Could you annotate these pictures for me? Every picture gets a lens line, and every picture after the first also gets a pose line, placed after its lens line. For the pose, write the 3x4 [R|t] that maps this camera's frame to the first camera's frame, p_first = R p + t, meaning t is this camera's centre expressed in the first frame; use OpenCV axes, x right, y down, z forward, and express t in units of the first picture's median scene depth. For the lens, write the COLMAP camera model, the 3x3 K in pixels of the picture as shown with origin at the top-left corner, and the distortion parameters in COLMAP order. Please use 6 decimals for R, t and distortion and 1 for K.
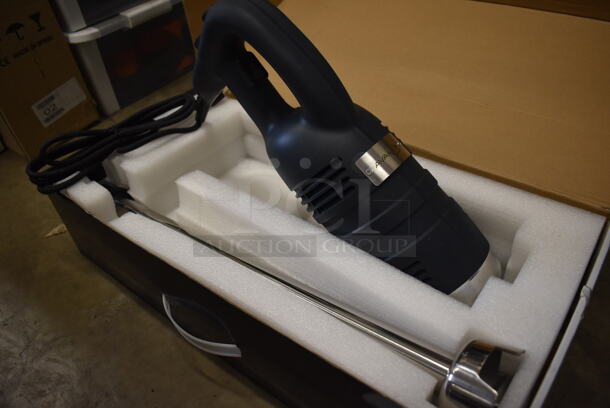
lens RADIAL K [[494.4, 0, 305.0], [0, 494.4, 204.0], [0, 0, 1]] dist [-0.112428, 0.030727]
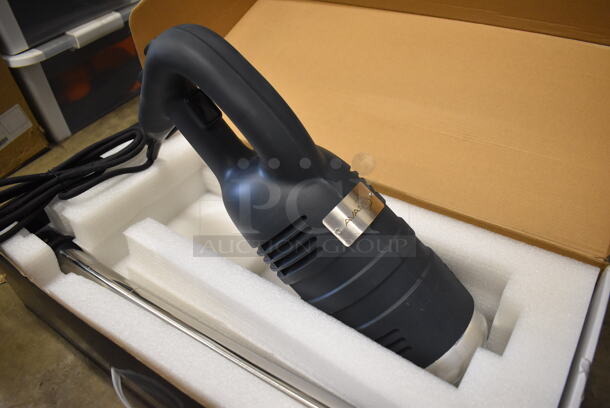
lens RADIAL K [[494.4, 0, 305.0], [0, 494.4, 204.0], [0, 0, 1]] dist [-0.112428, 0.030727]
pose [[0.997949, -0.033354, 0.054639, 0.017493], [0.033214, 0.999442, 0.003458, -0.083205], [-0.054724, -0.001636, 0.998500, 0.088647]]
